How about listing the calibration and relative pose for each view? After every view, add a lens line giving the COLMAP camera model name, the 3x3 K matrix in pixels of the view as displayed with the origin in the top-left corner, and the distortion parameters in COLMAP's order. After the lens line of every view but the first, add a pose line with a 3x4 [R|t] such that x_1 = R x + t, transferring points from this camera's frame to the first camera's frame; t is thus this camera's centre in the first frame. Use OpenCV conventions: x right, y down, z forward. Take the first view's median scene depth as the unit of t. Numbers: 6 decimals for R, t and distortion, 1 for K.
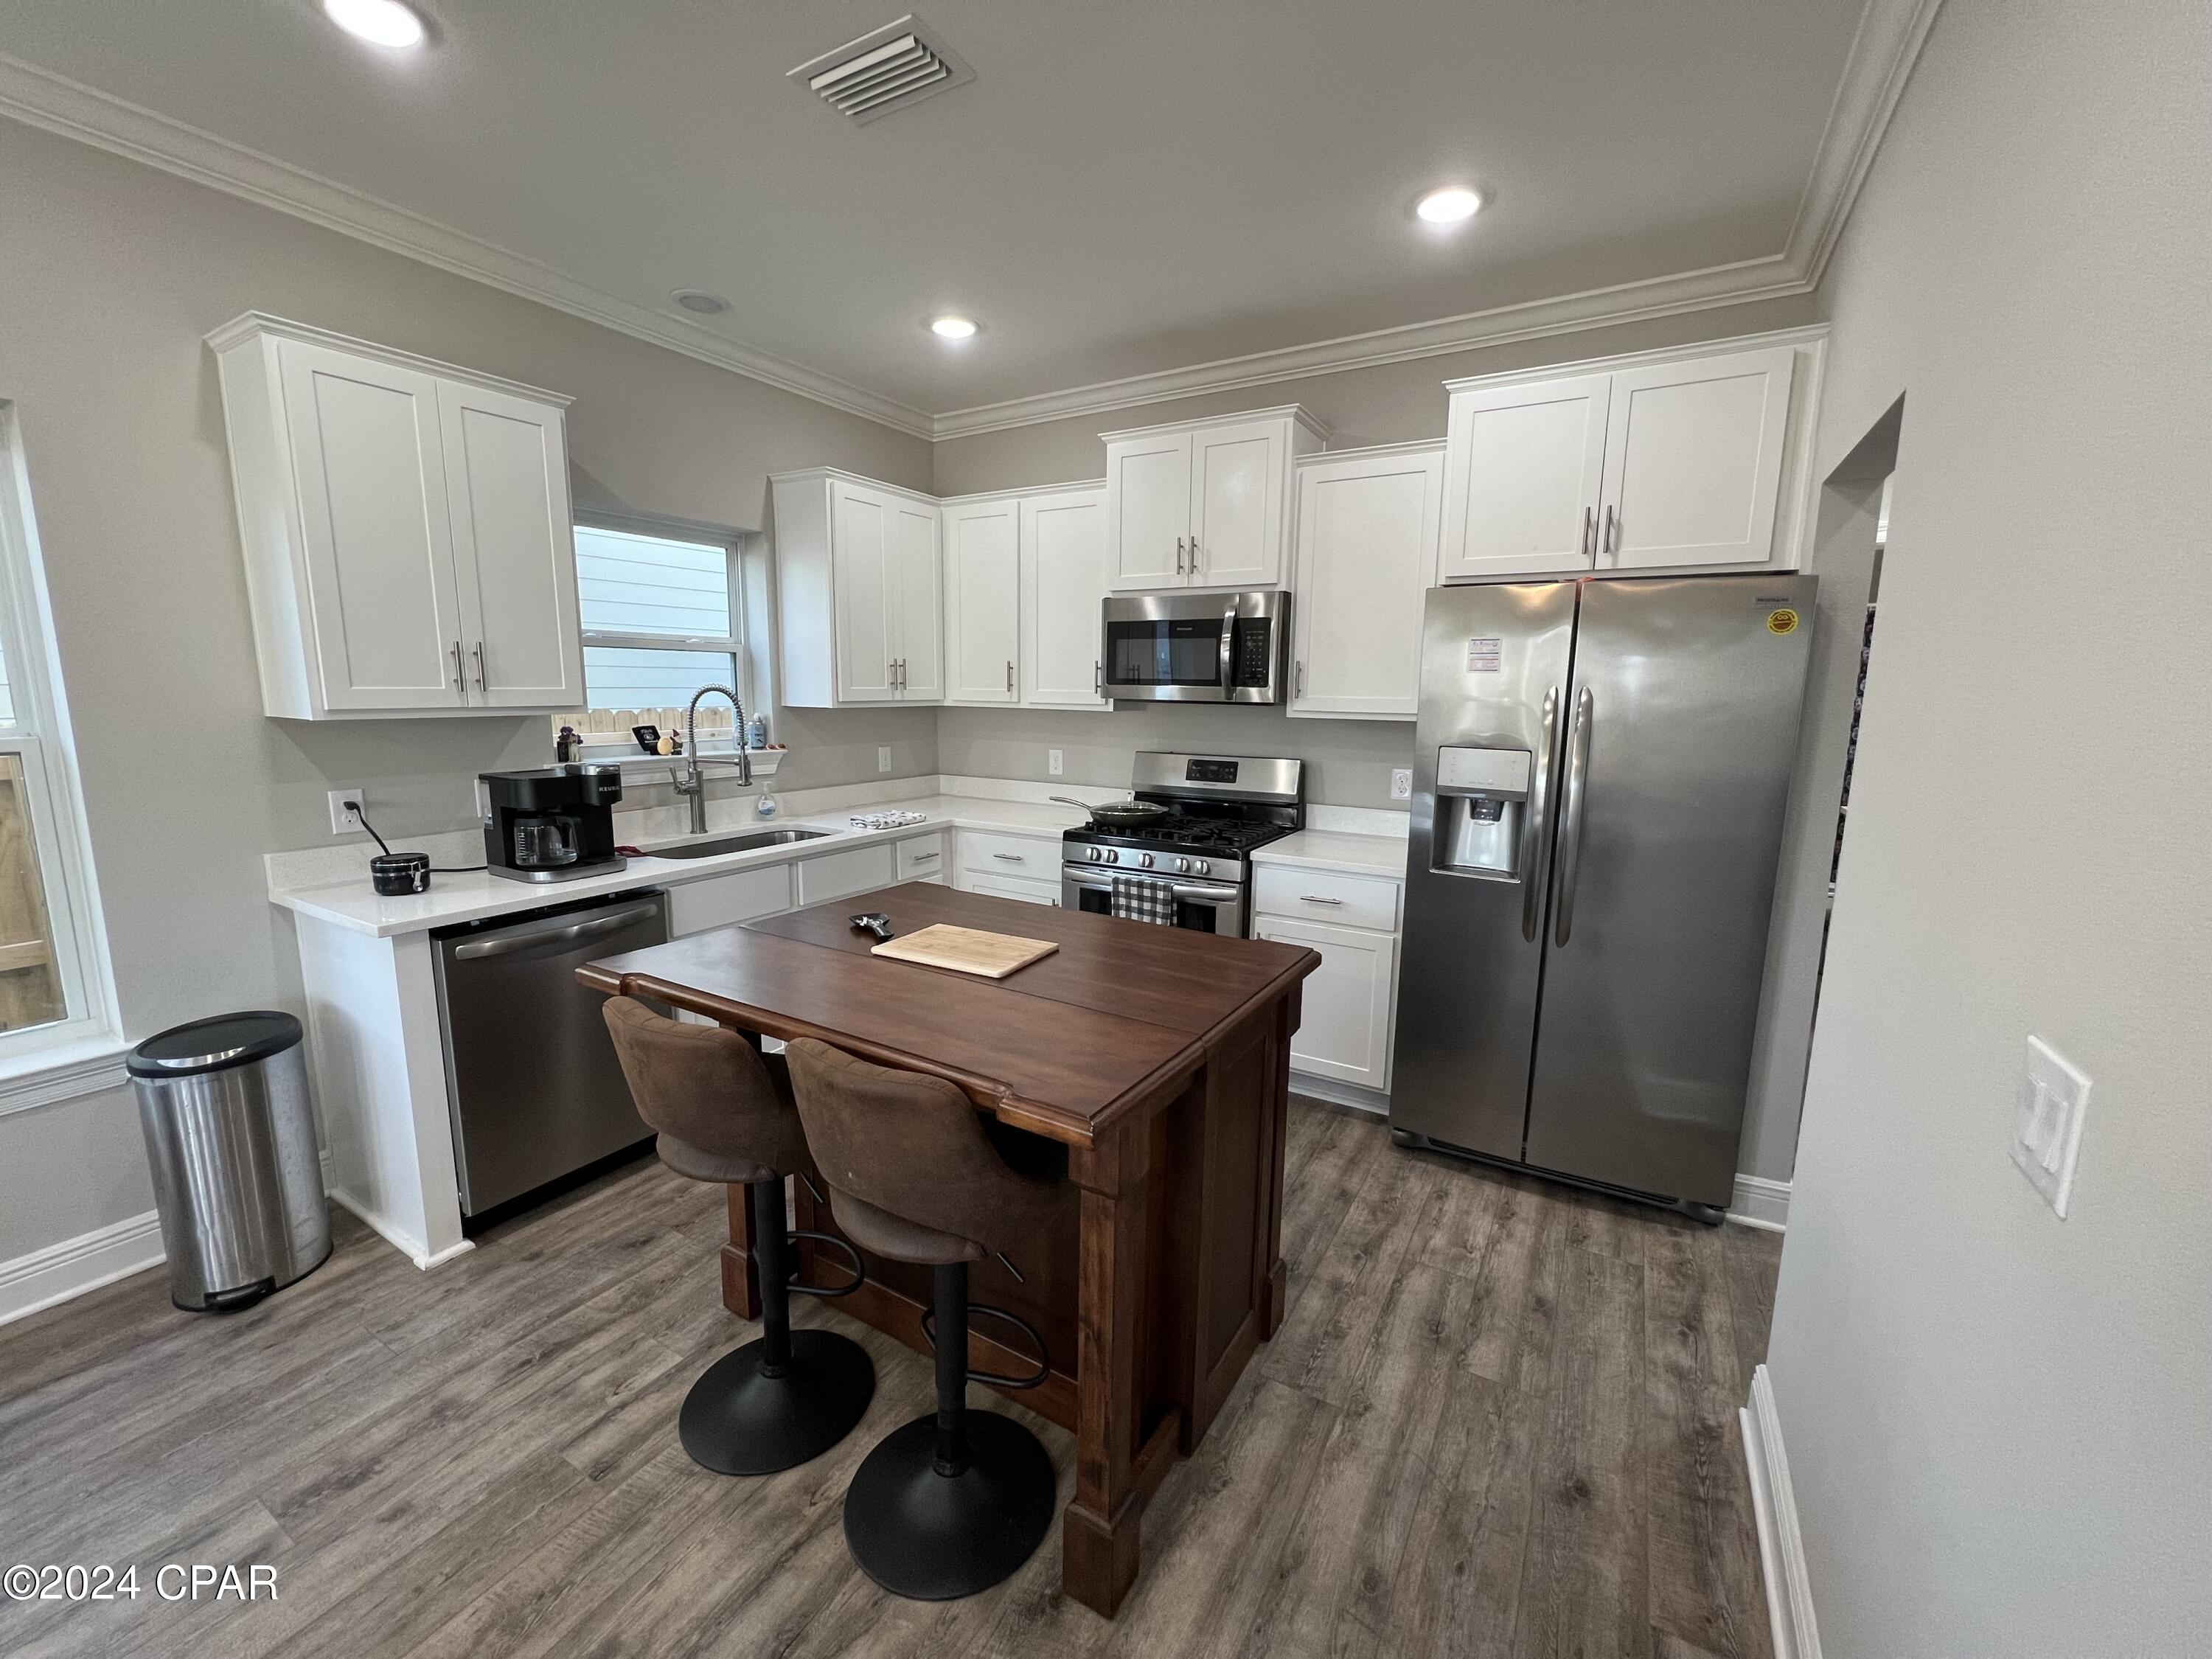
lens RADIAL K [[890.5, 0, 1094.3], [0, 890.5, 826.7], [0, 0, 1]] dist [-0.002294, 0.000574]
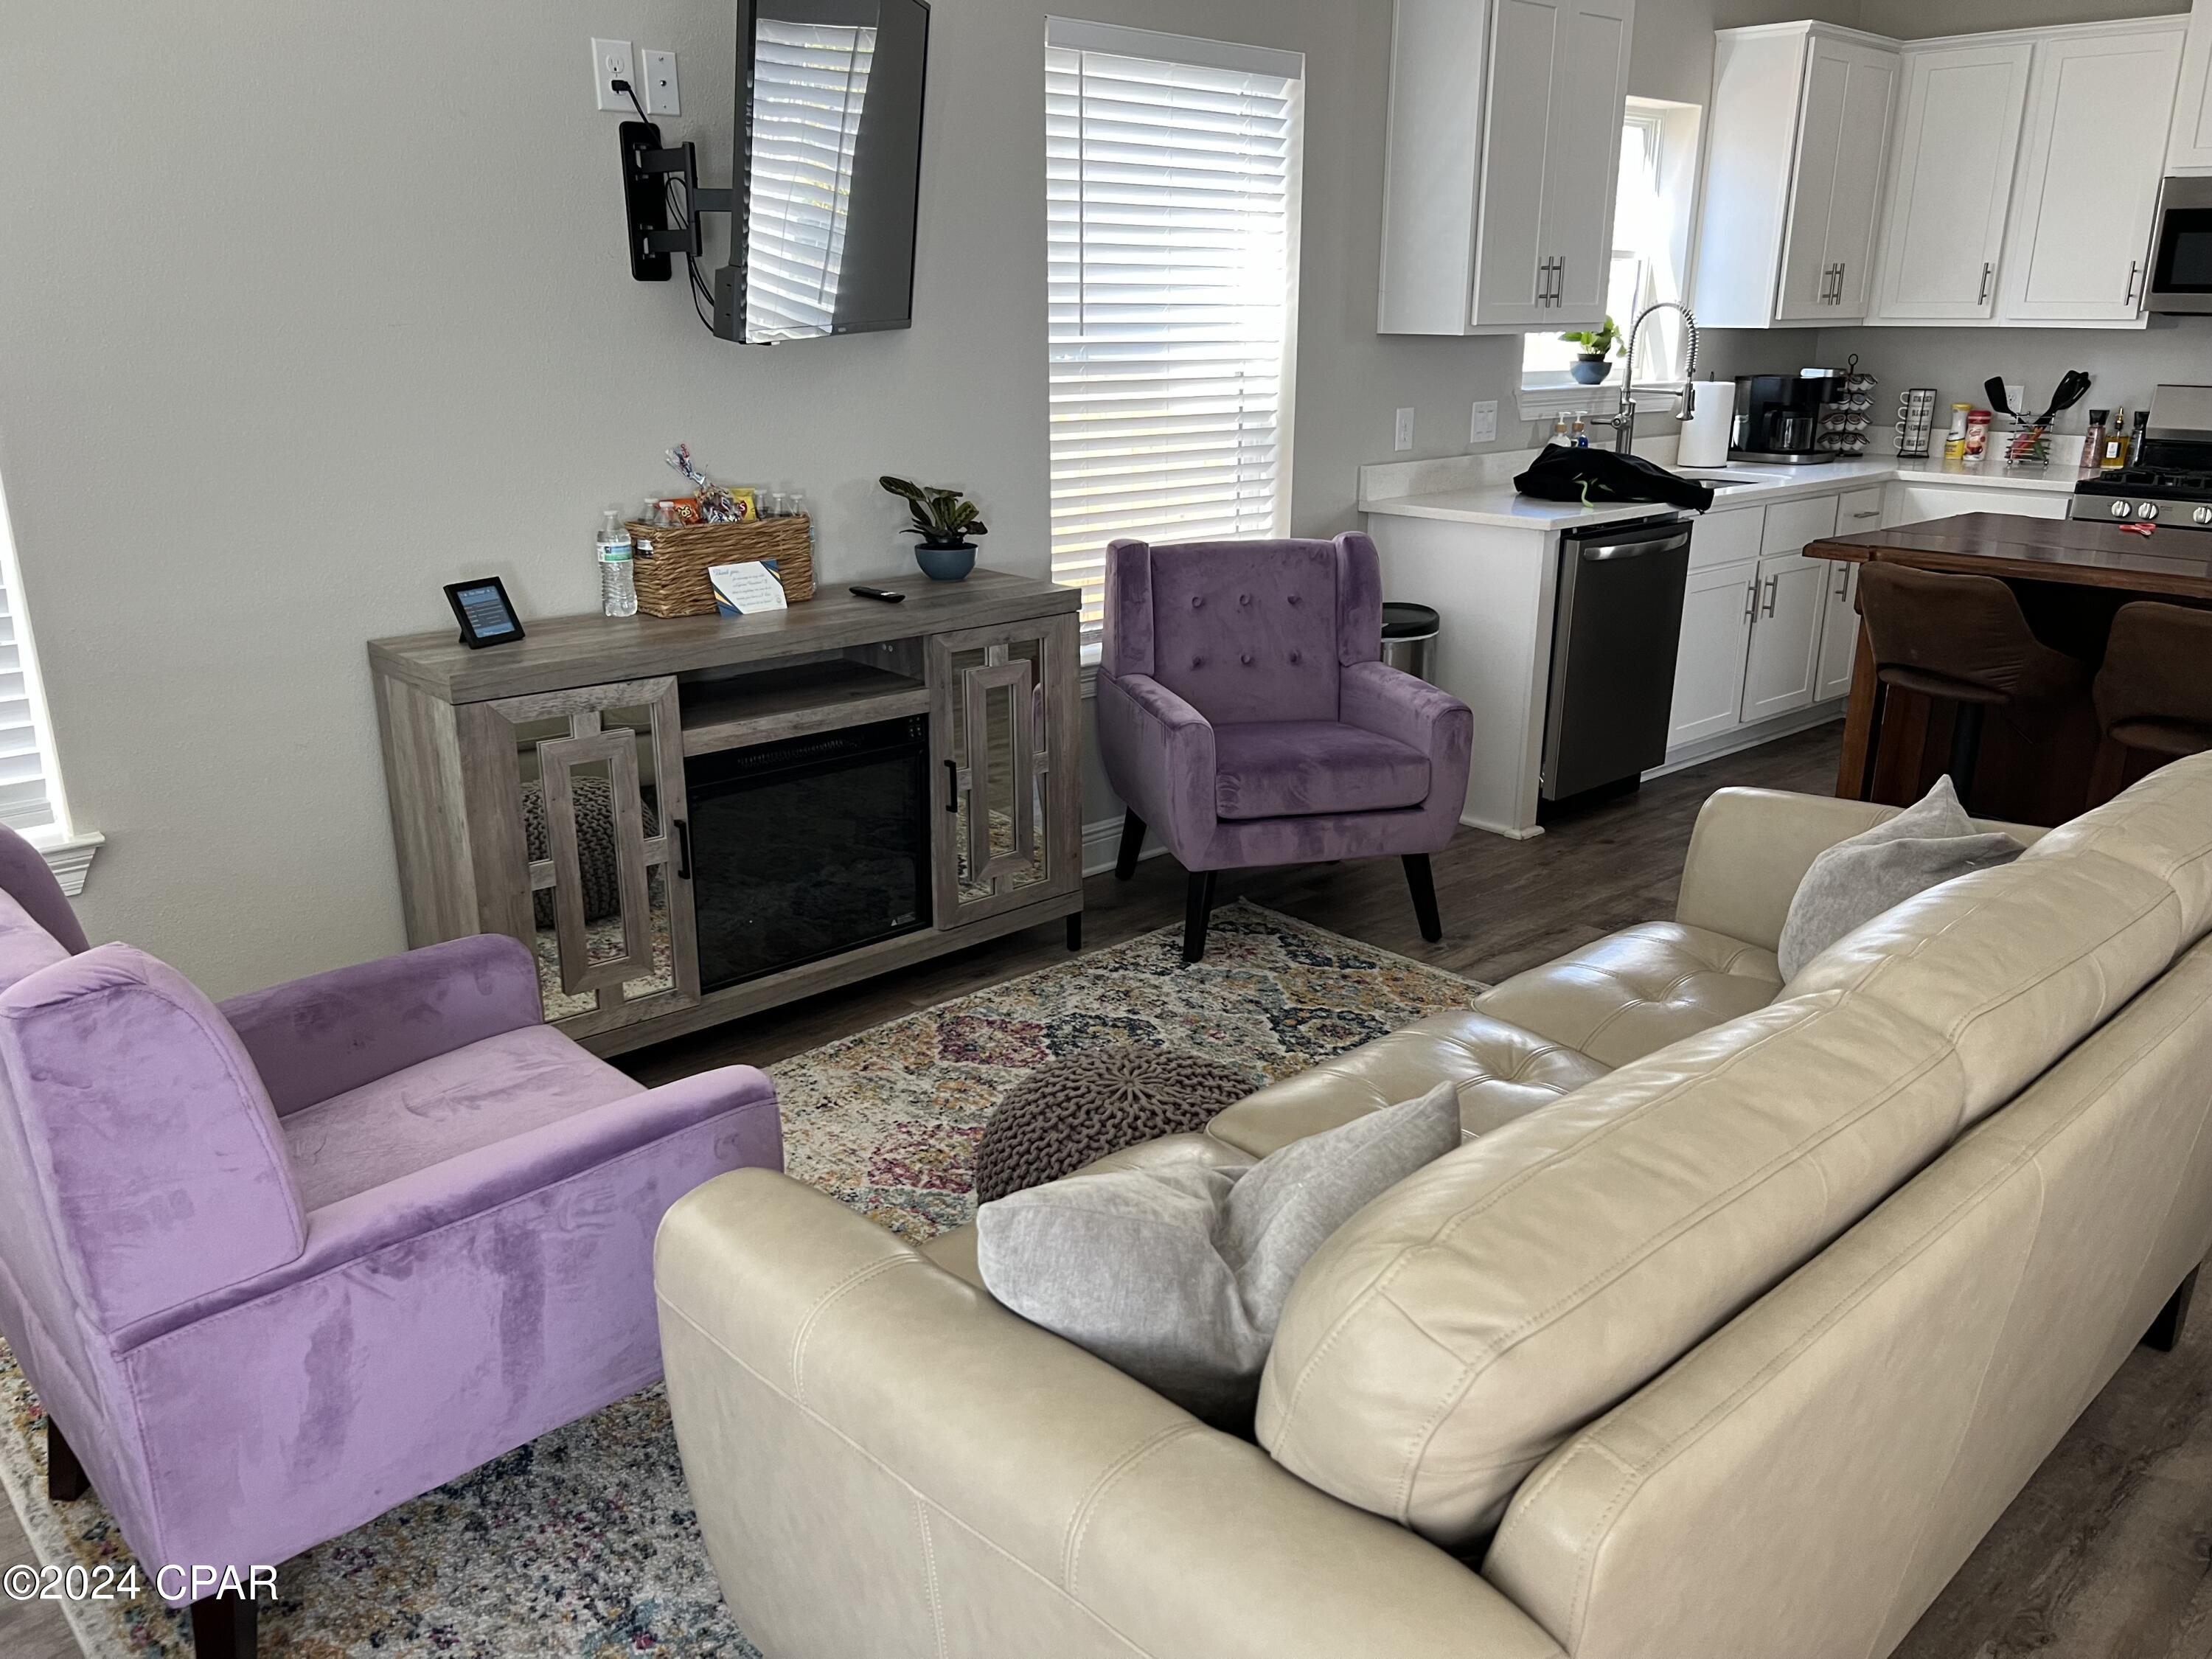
lens RADIAL K [[1690.8, 0, 1110.6], [0, 1690.8, 834.8], [0, 0, 1]] dist [0.024043, 0.005443]
pose [[0.960287, 0.078926, -0.267618, -0.607533], [-0.038534, 0.987481, 0.152957, 0.164930], [0.276340, -0.136570, 0.951307, -1.066397]]
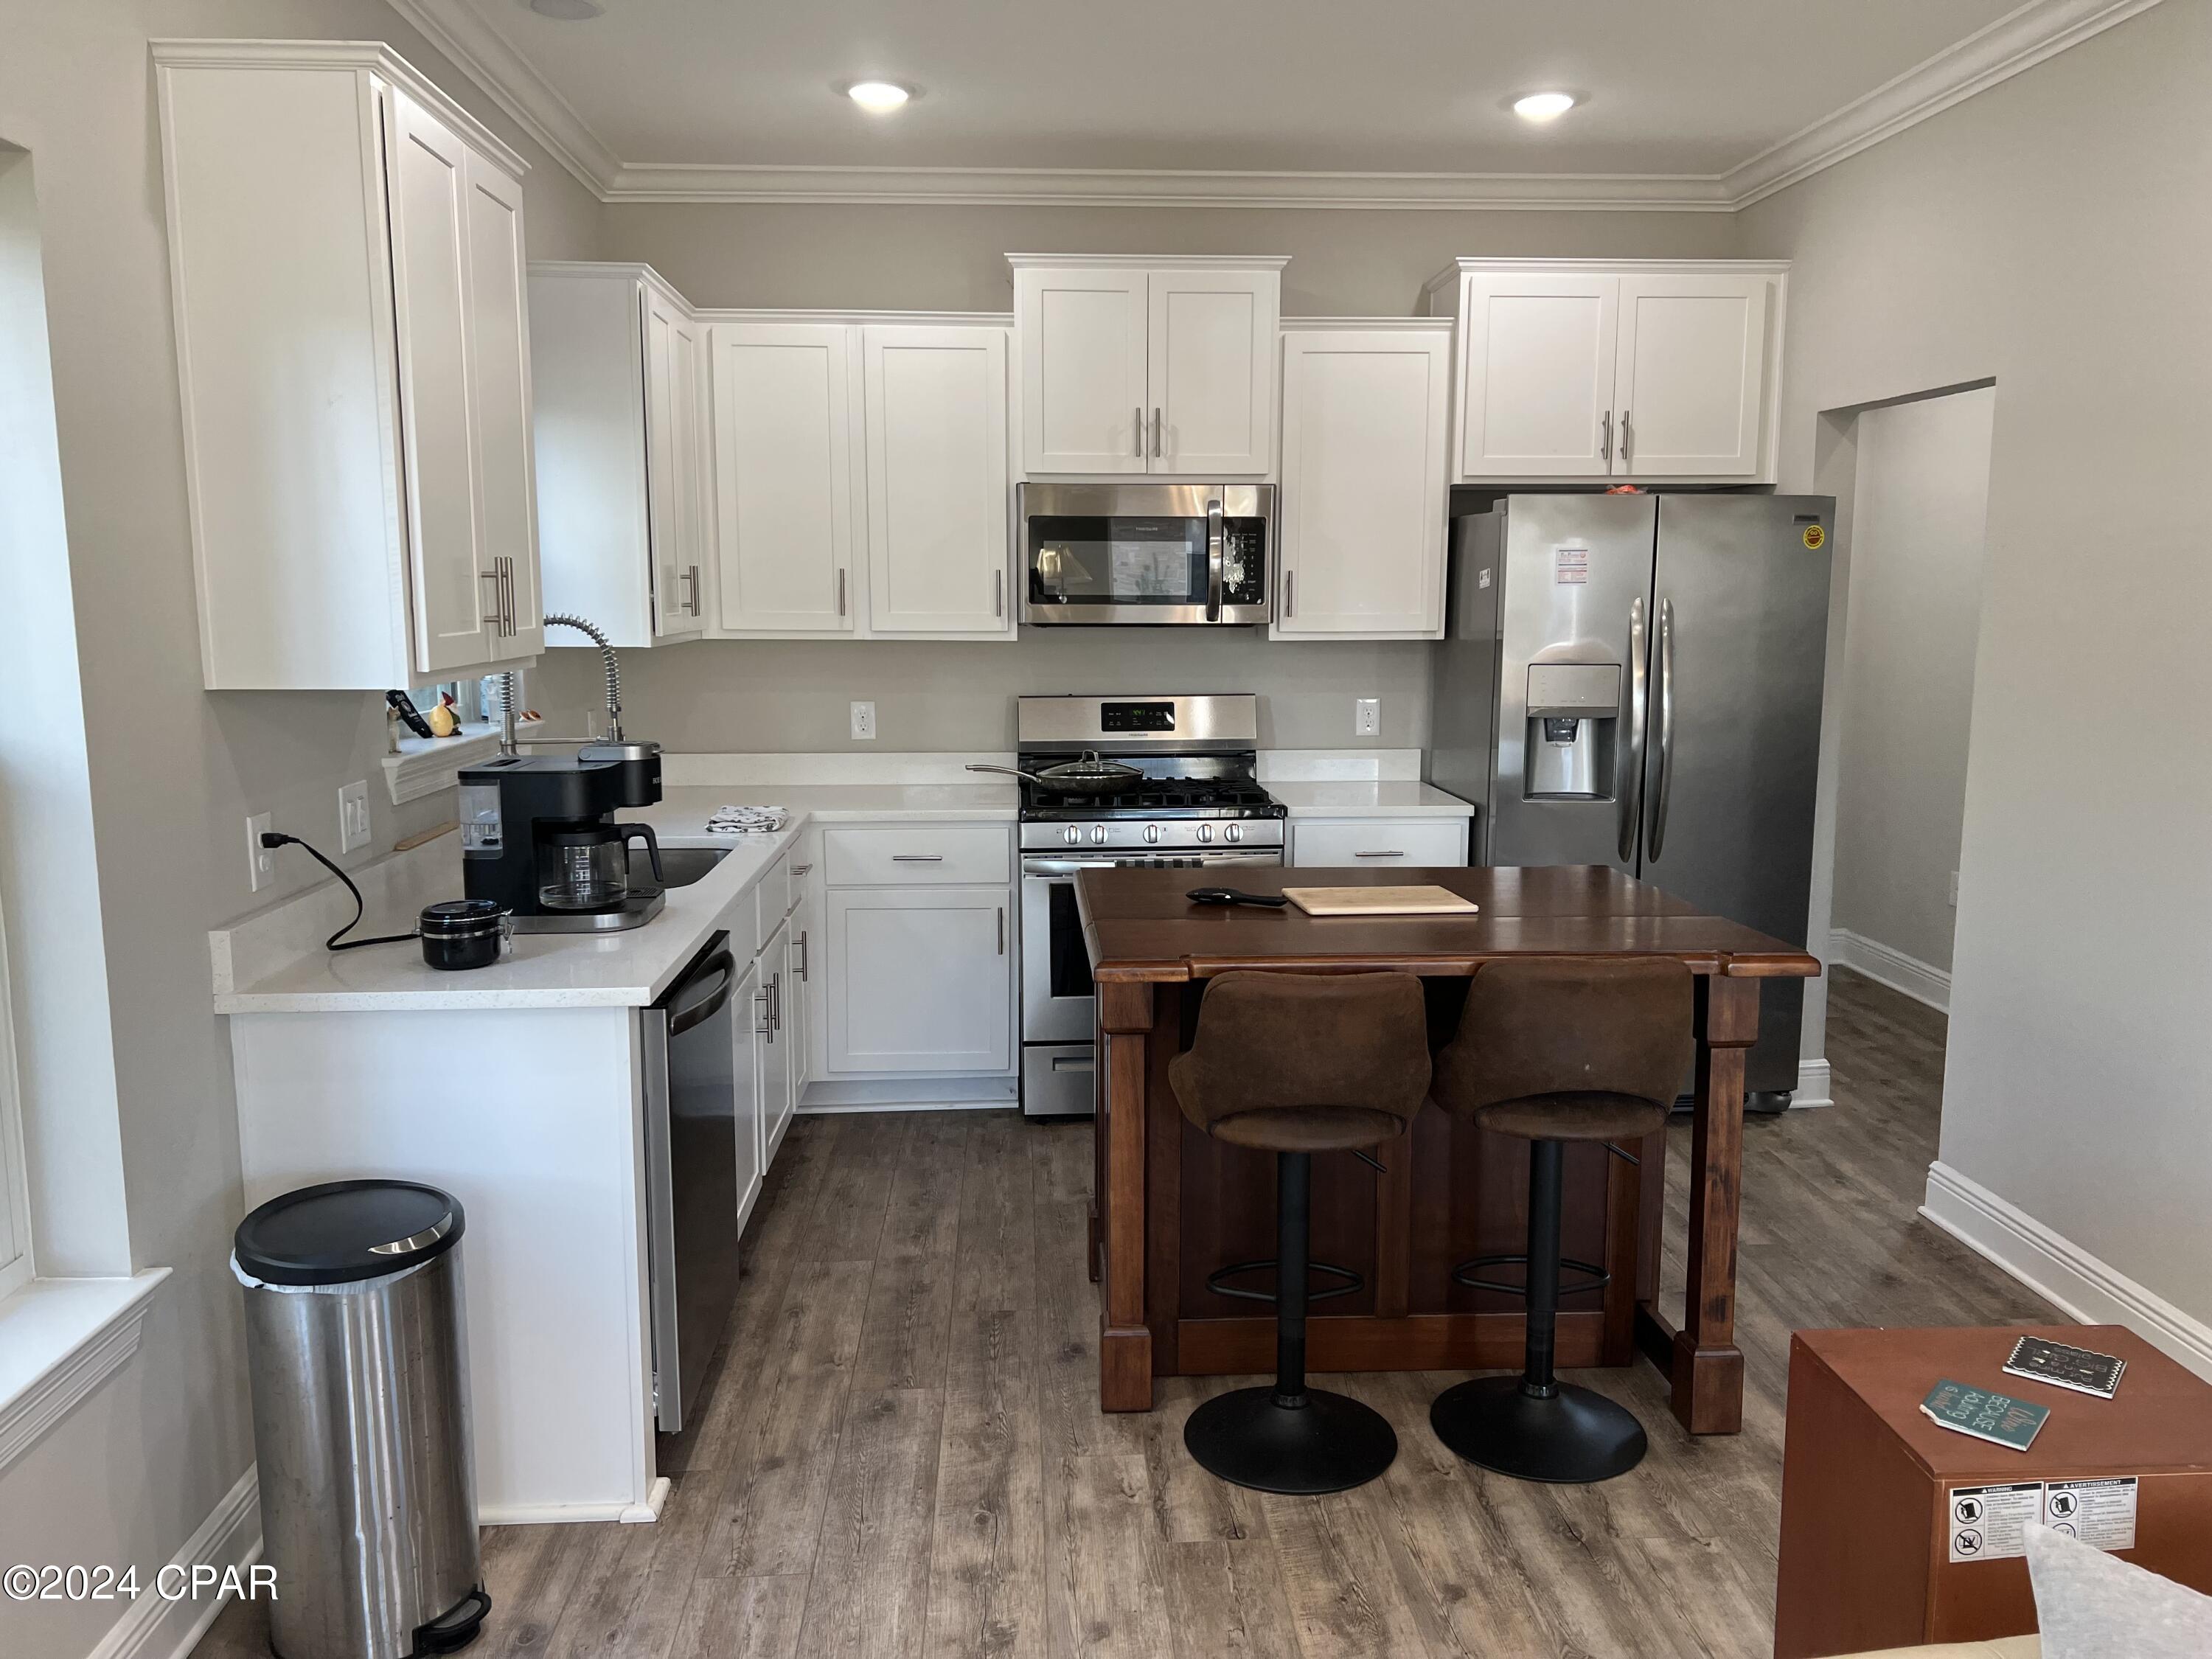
lens RADIAL K [[1679.8, 0, 1103.5], [0, 1679.8, 832.5], [0, 0, 1]] dist [0.025721, -0.011590]
pose [[0.826314, -0.094267, 0.555265, -1.005404], [0.099526, 0.994818, 0.020780, 0.002487], [-0.554347, 0.038093, 0.831414, -0.210056]]
